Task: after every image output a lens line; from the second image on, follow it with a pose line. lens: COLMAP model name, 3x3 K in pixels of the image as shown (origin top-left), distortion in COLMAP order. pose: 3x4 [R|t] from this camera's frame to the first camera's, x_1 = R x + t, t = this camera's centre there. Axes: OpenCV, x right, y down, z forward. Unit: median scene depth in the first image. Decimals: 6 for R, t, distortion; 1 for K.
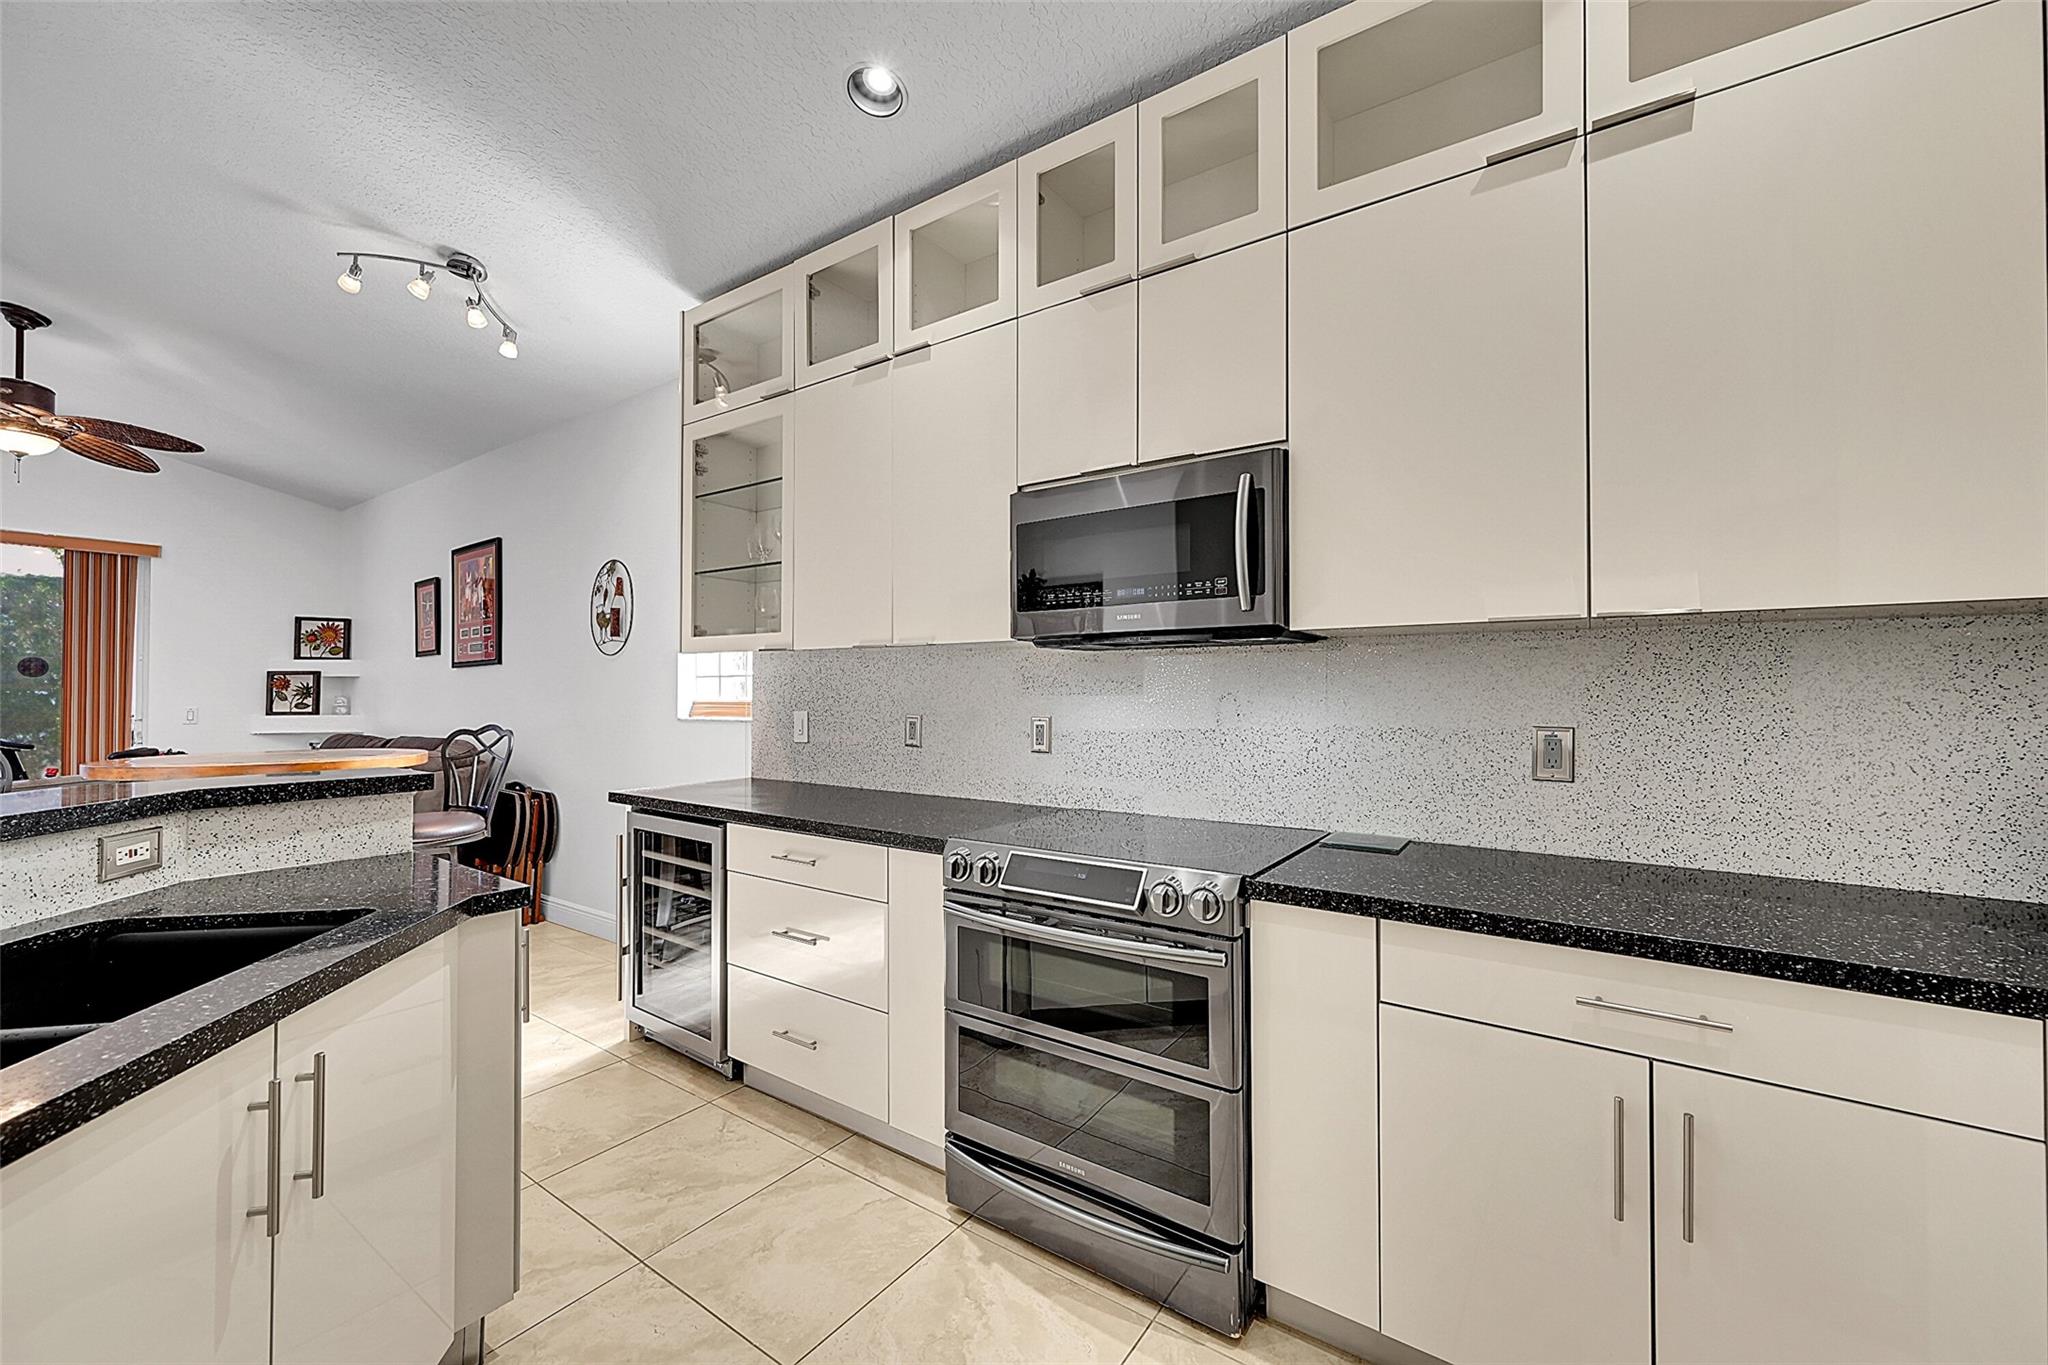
lens RADIAL K [[803.6, 0, 1019.8], [0, 803.6, 681.9], [0, 0, 1]] dist [-0.002531, 0.000090]
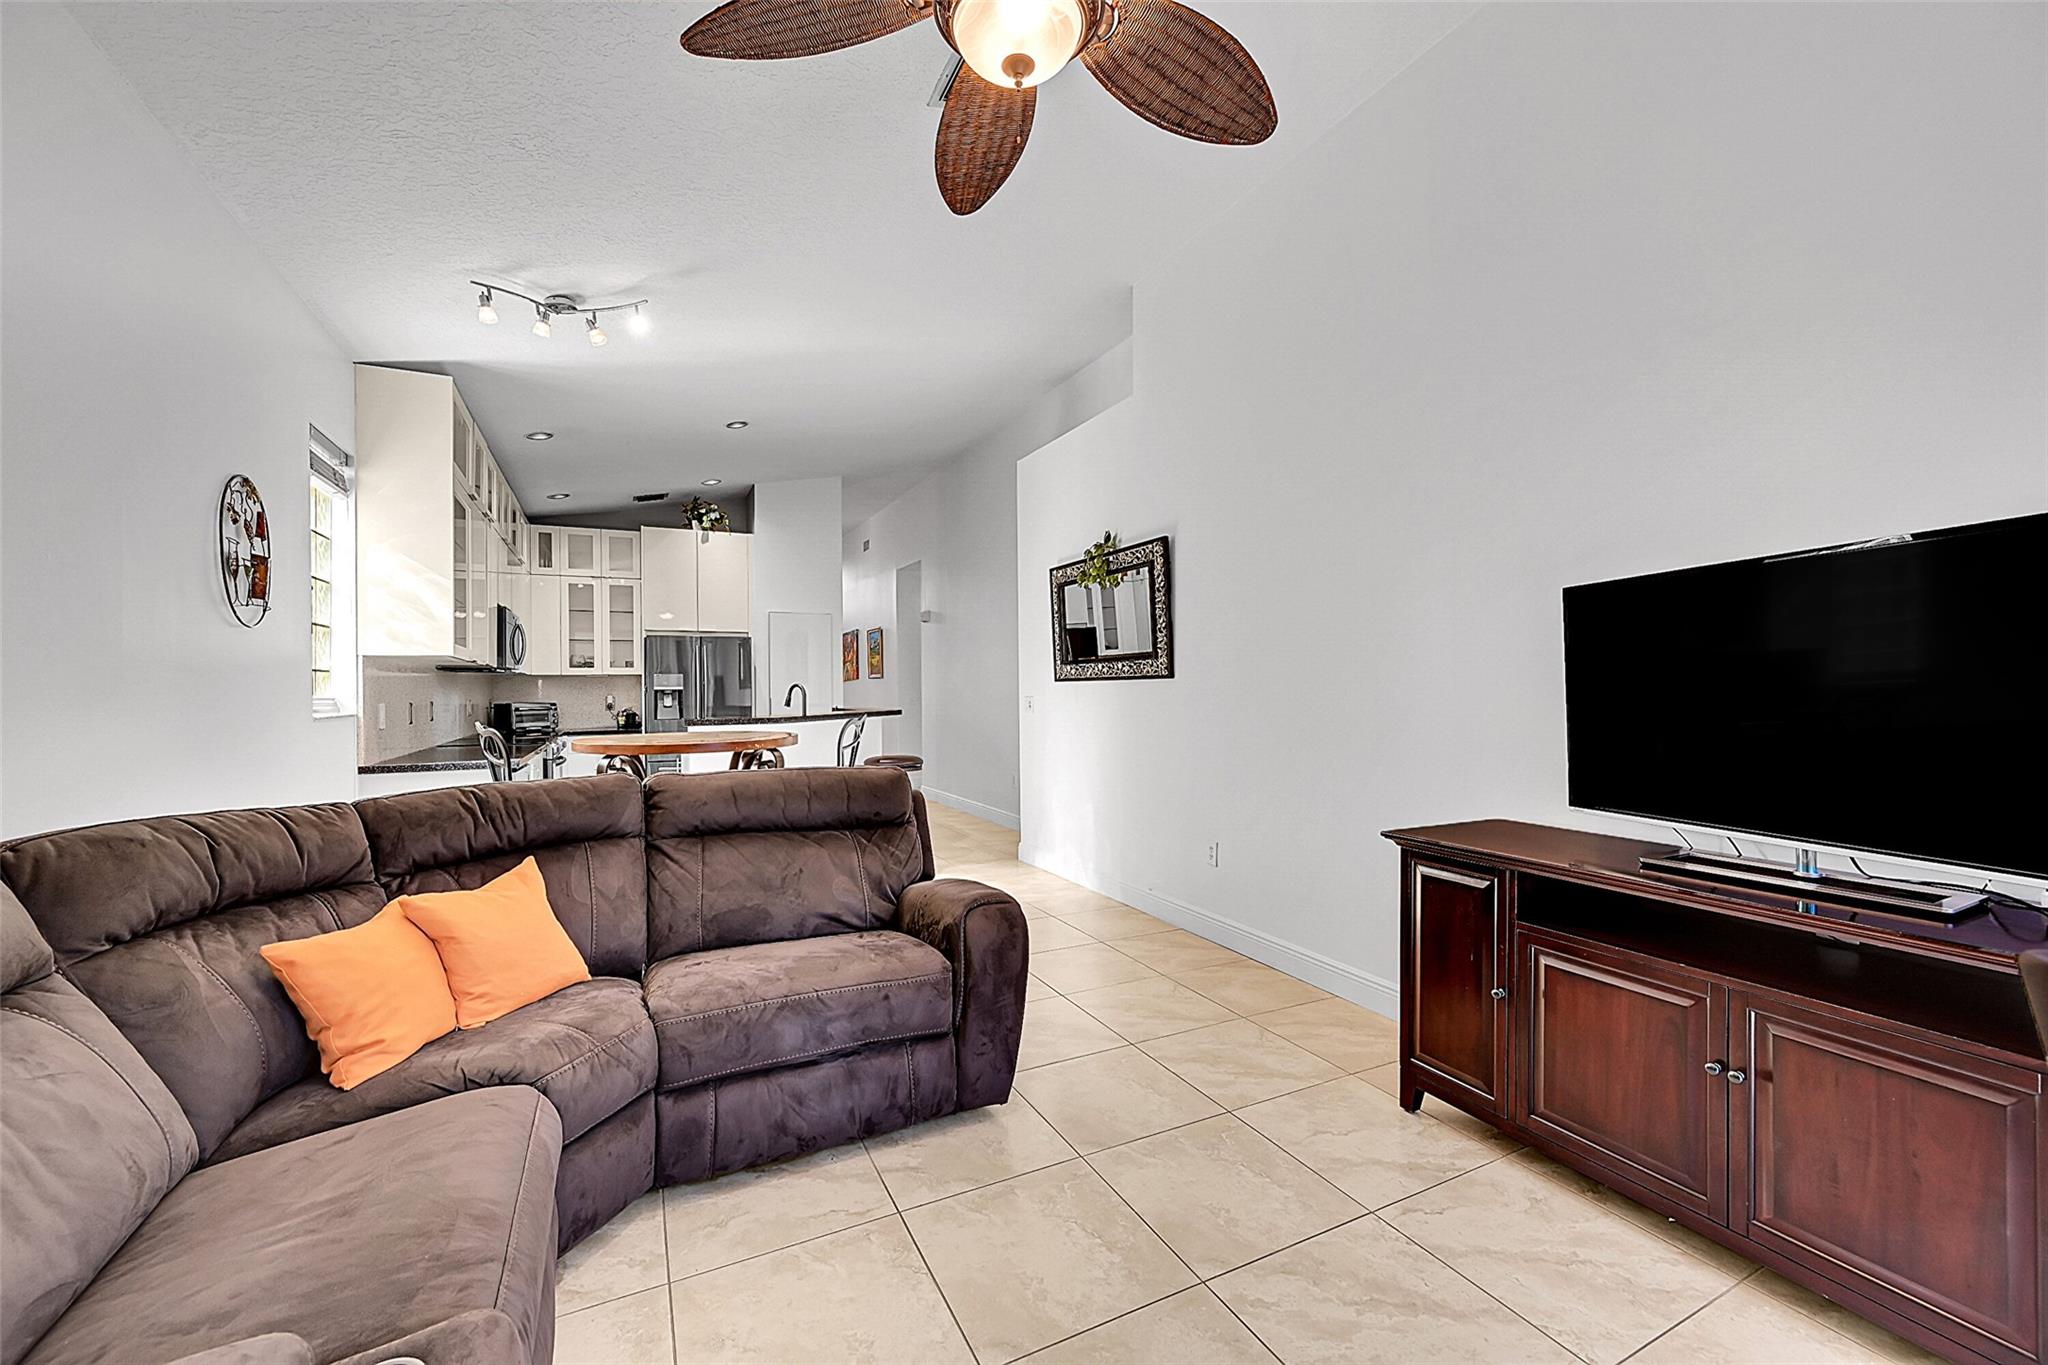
lens RADIAL K [[803.6, 0, 1019.8], [0, 803.6, 681.9], [0, 0, 1]] dist [-0.002531, 0.000090]
pose [[-0.877895, 0.014650, 0.478629, -1.936077], [0.004167, 0.999728, -0.022955, 0.040071], [-0.478835, -0.018158, -0.877717, 1.816437]]
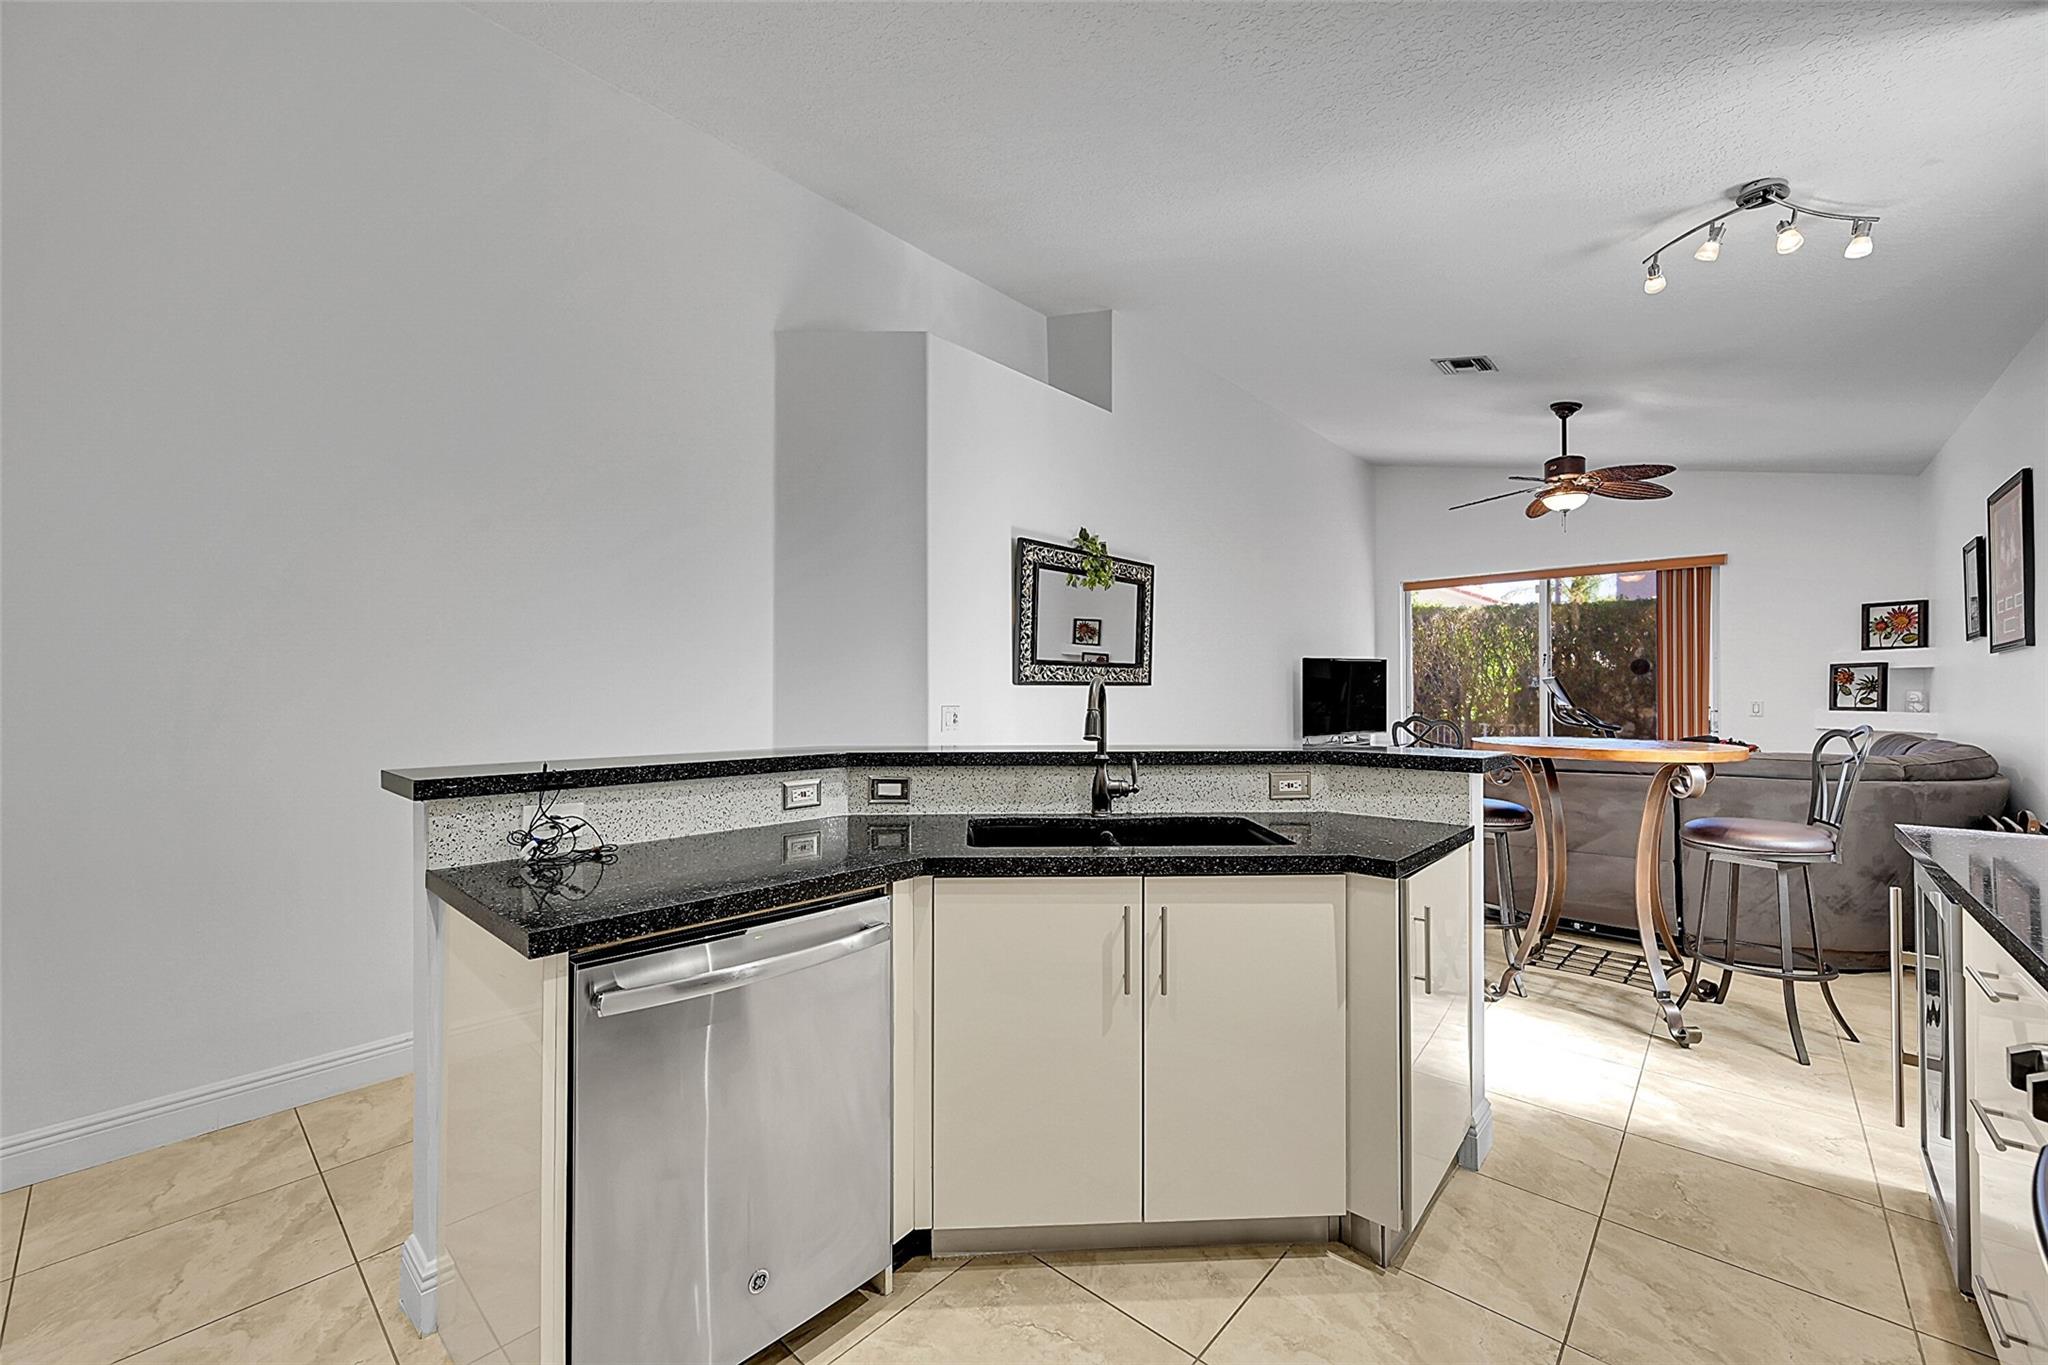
lens RADIAL K [[807.2, 0, 1024.0], [0, 807.2, 682.5], [0, 0, 1]] dist [0.000264, 0.000313]
pose [[-0.117166, -0.007462, -0.993084, 0.286847], [0.014773, 0.999848, -0.009255, 0.006847], [0.993002, -0.015755, -0.117038, 0.331066]]
